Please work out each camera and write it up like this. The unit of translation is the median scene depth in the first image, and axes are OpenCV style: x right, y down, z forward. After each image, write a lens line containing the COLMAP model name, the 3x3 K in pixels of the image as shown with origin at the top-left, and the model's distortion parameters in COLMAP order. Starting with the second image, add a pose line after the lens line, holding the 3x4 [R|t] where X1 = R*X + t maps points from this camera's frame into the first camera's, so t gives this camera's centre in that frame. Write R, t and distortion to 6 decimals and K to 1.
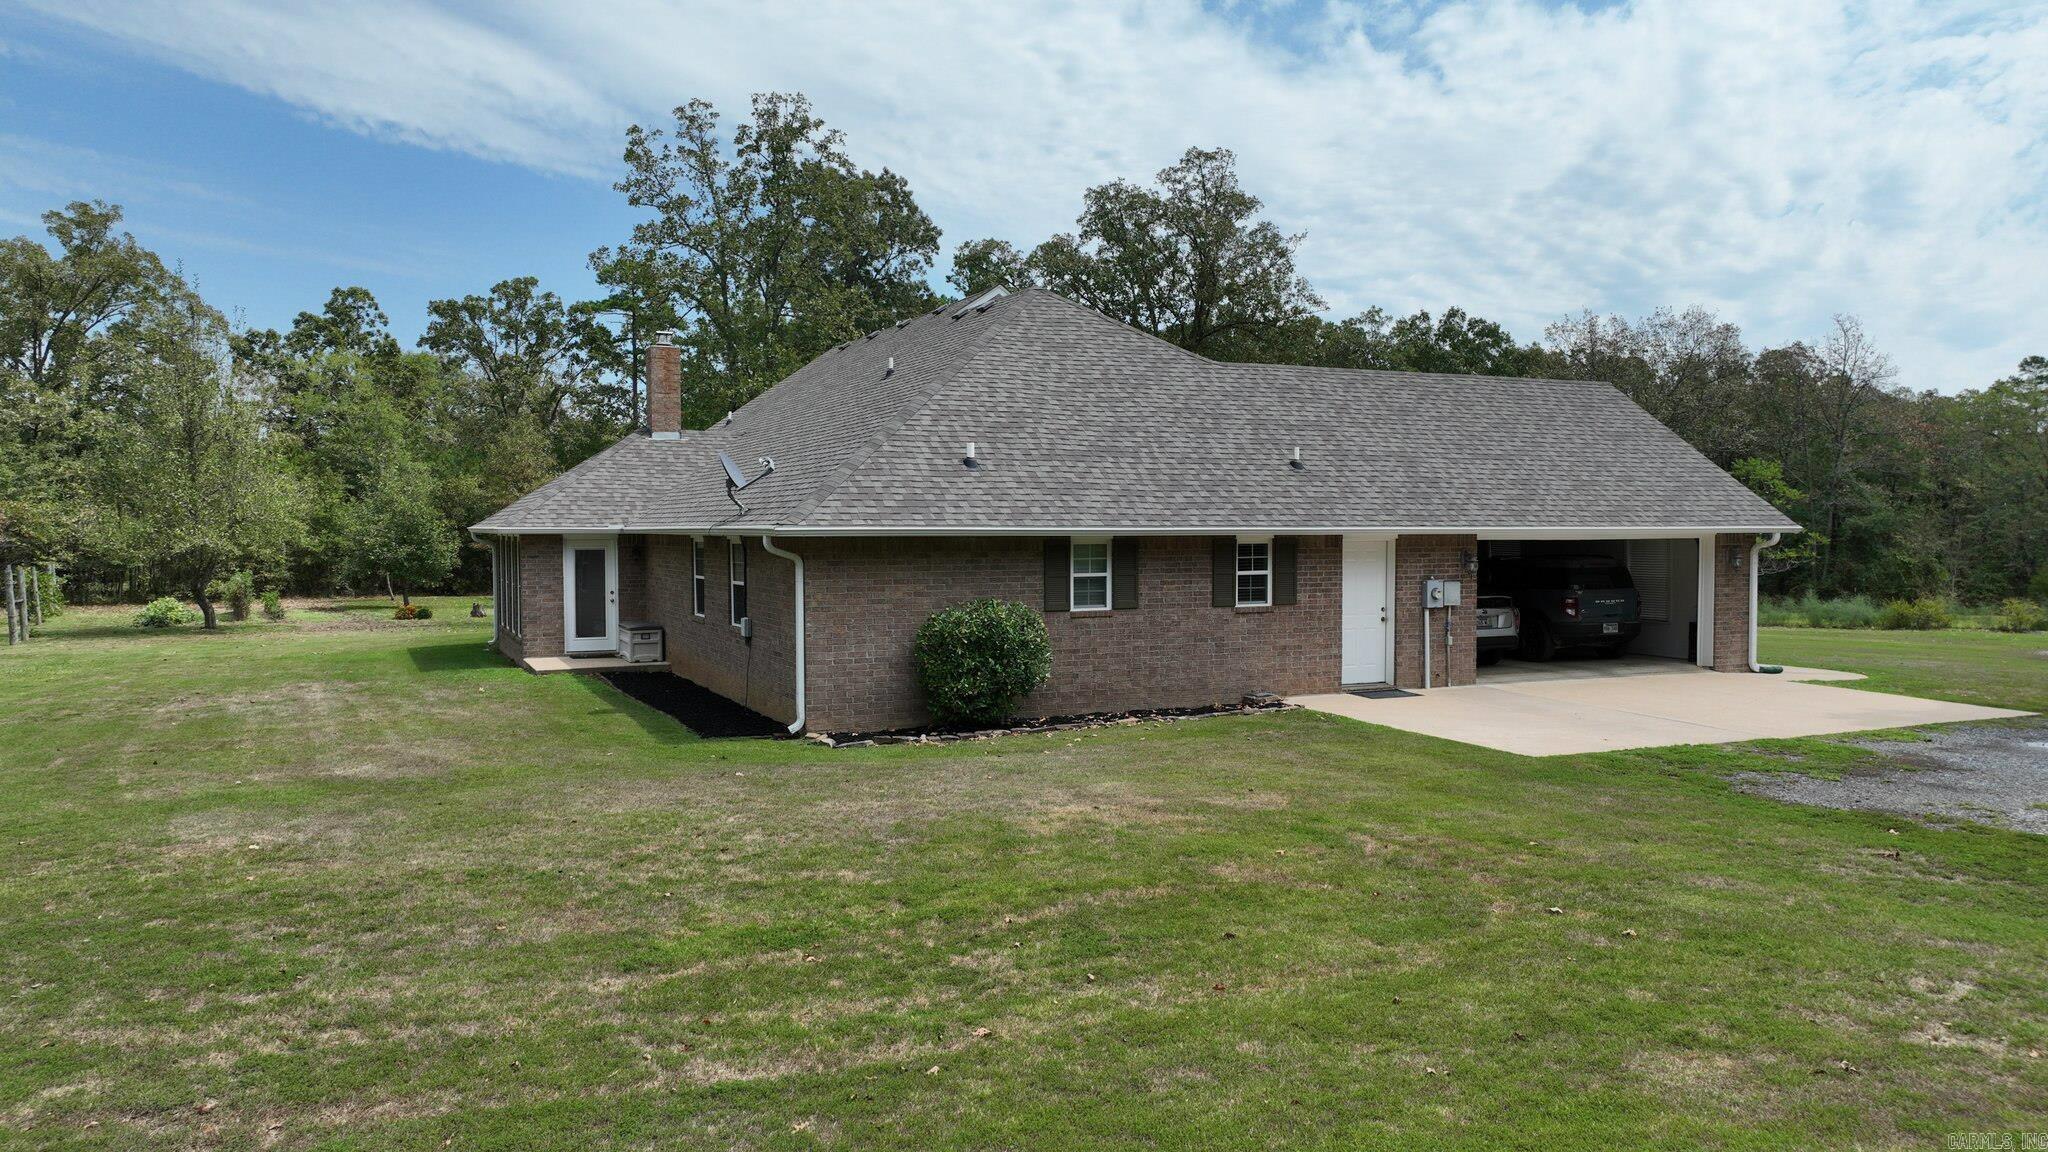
lens RADIAL K [[1425.7, 0, 1020.0], [0, 1425.7, 582.4], [0, 0, 1]] dist [-0.006799, 0.021347]
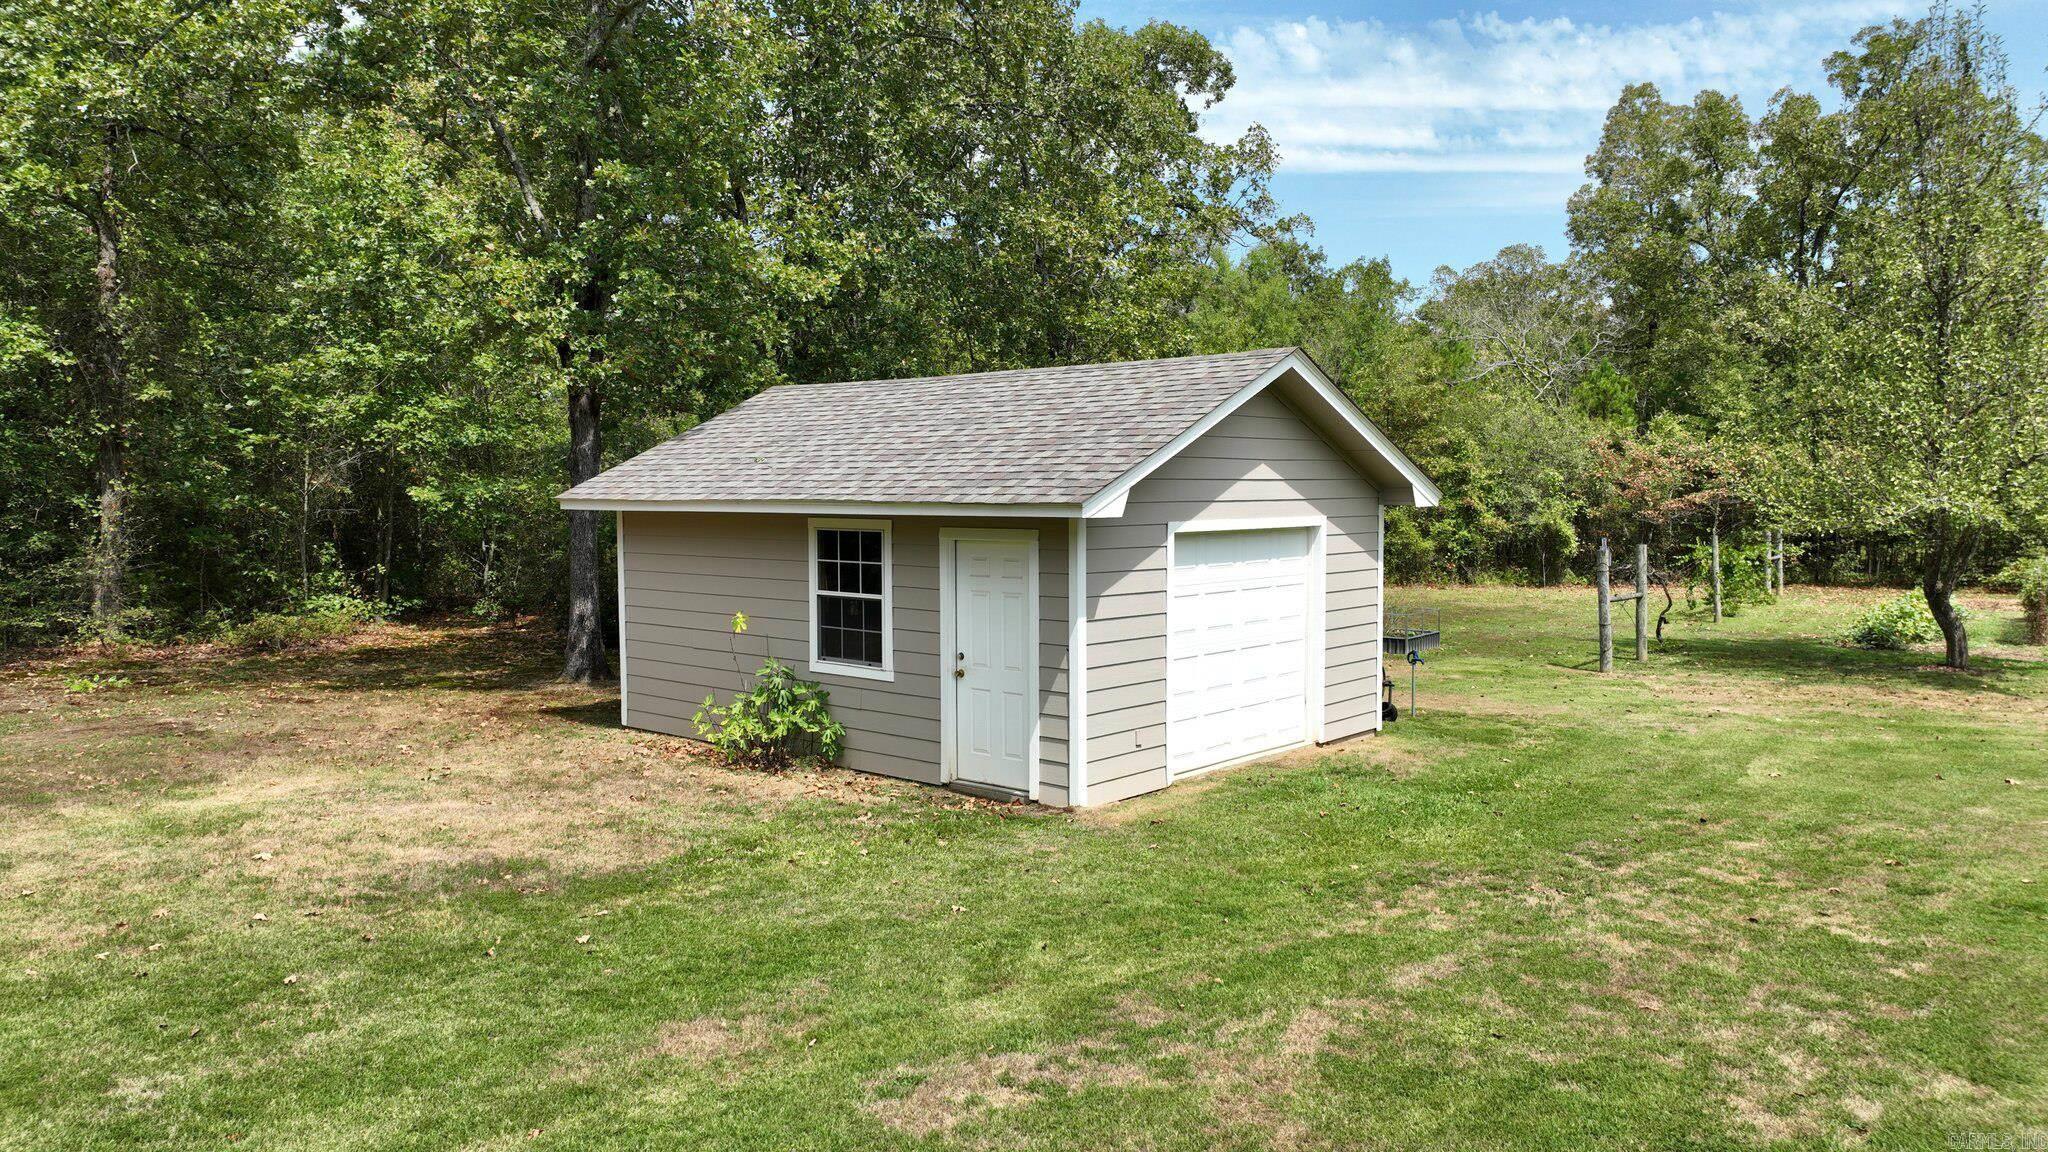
lens RADIAL K [[1425.7, 0, 1018.3], [0, 1425.7, 583.6], [0, 0, 1]] dist [-0.006799, 0.021347]
pose [[0.402198, 0.064924, -0.913248, -0.159491], [-0.033227, 0.997860, 0.056306, -0.011753], [0.914949, 0.007698, 0.403495, 0.328854]]
